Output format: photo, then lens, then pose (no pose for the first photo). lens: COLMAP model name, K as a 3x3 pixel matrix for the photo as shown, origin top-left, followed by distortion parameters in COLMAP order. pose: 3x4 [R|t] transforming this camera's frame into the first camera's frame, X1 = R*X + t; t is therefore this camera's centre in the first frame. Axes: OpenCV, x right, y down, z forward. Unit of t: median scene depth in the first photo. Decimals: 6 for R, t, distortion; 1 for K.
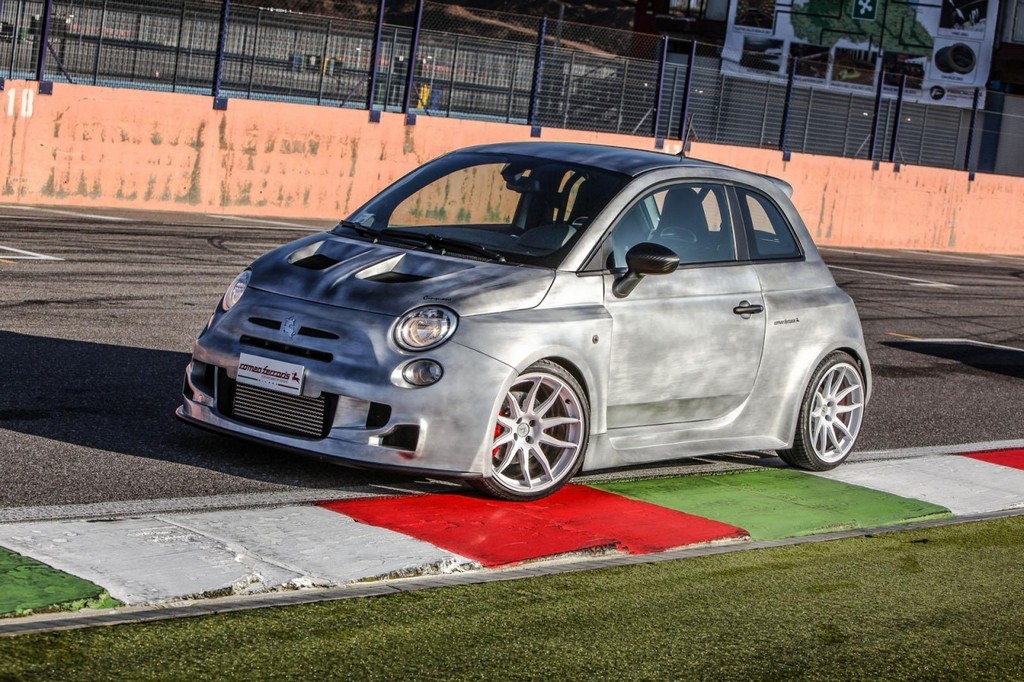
lens RADIAL K [[2266.0, 0, 512.7], [0, 2266.0, 373.2], [0, 0, 1]] dist [-0.242170, -0.000083]
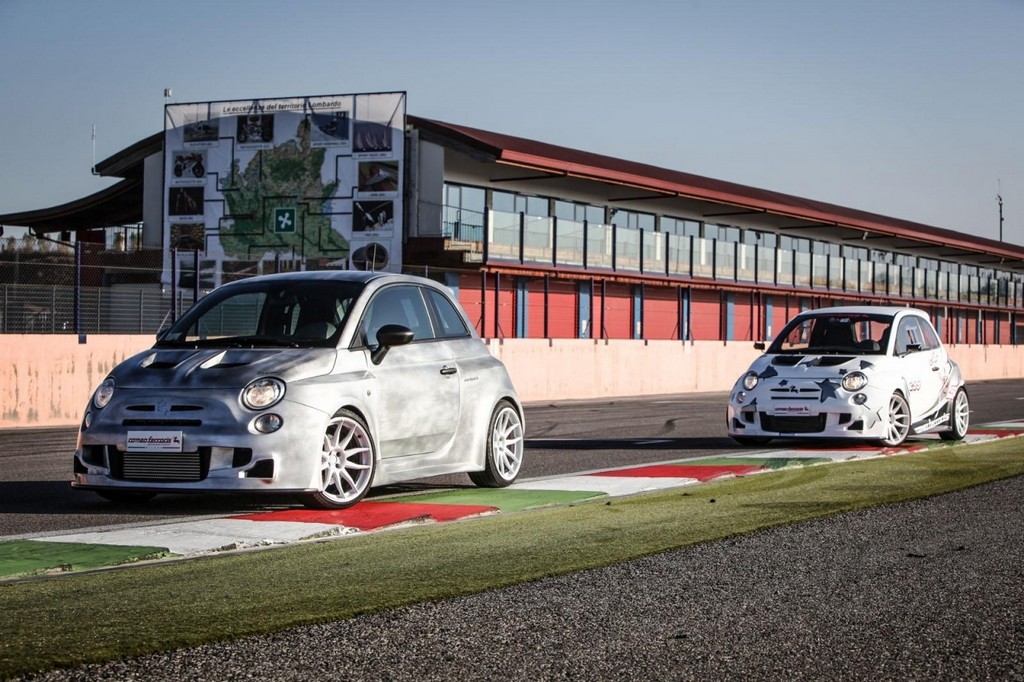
lens RADIAL K [[2107.2, 0, 510.3], [0, 2107.2, 386.1], [0, 0, 1]] dist [-0.314911, 0.278812]
pose [[0.955170, -0.120550, 0.270402, -0.031452], [0.145007, 0.986786, -0.072299, 0.011914], [-0.258113, 0.108268, 0.960029, -0.039184]]
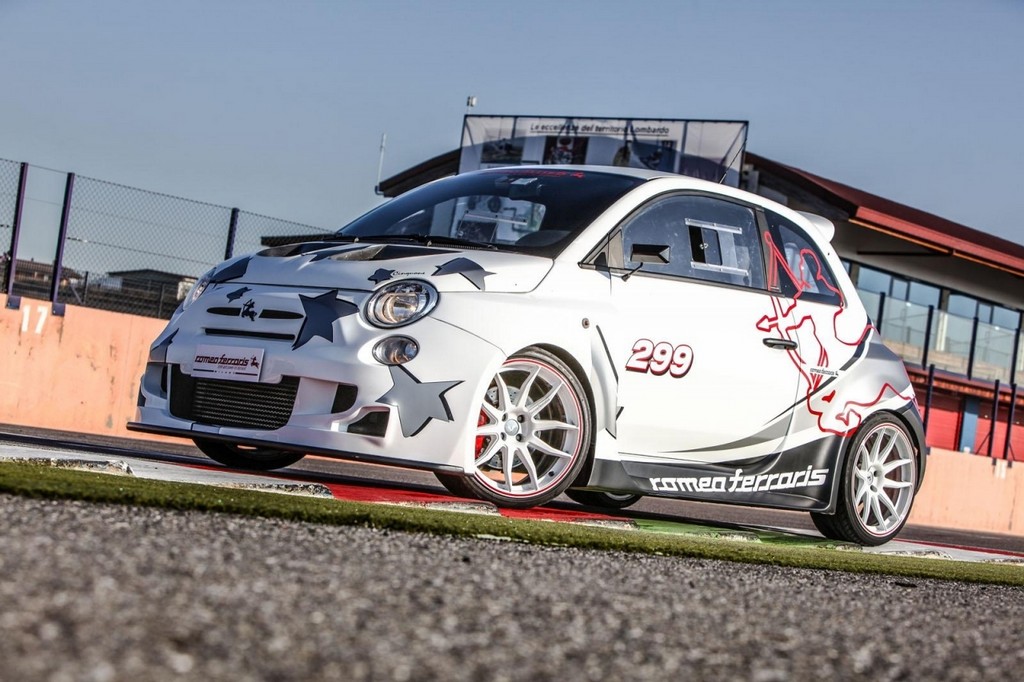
lens RADIAL K [[2266.0, 0, 512.7], [0, 2266.0, 373.2], [0, 0, 1]] dist [-0.242170, -0.000083]
pose [[0.999013, 0.010315, 0.043205, 0.093372], [-0.003476, 0.987832, -0.155483, 0.018085], [-0.044284, 0.155179, 0.986893, 0.116326]]
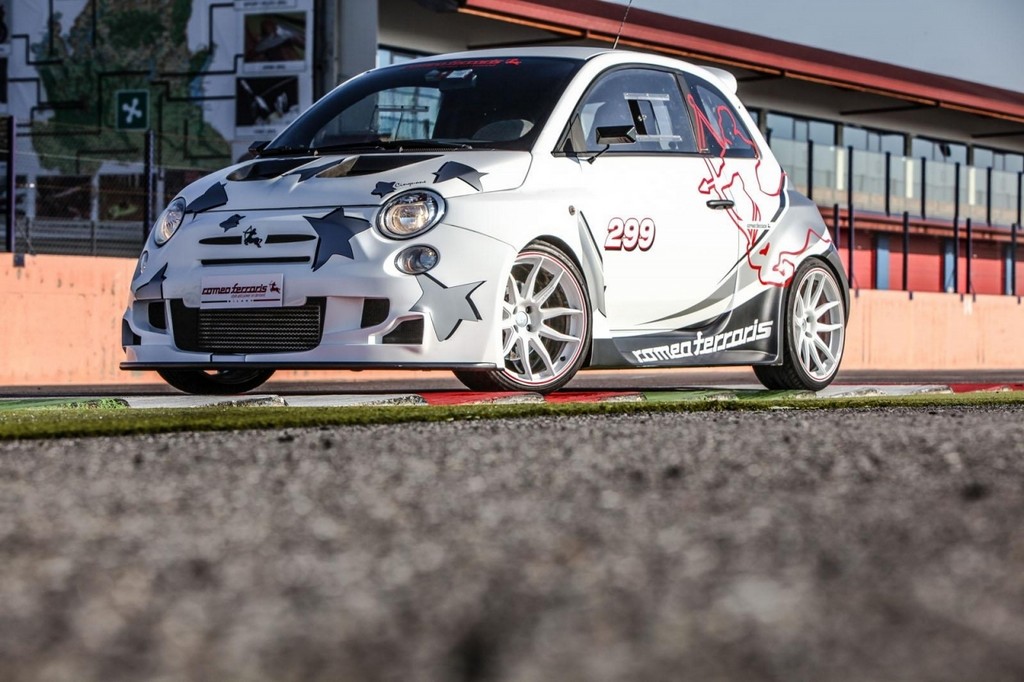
lens RADIAL K [[2959.1, 0, 512.0], [0, 2959.1, 341.0], [0, 0, 1]] dist [-0.038142, 0.676888]
pose [[0.968760, -0.117691, 0.218296, 0.063824], [0.142289, 0.984703, -0.100564, 0.019646], [-0.203121, 0.128483, 0.970687, 0.079416]]
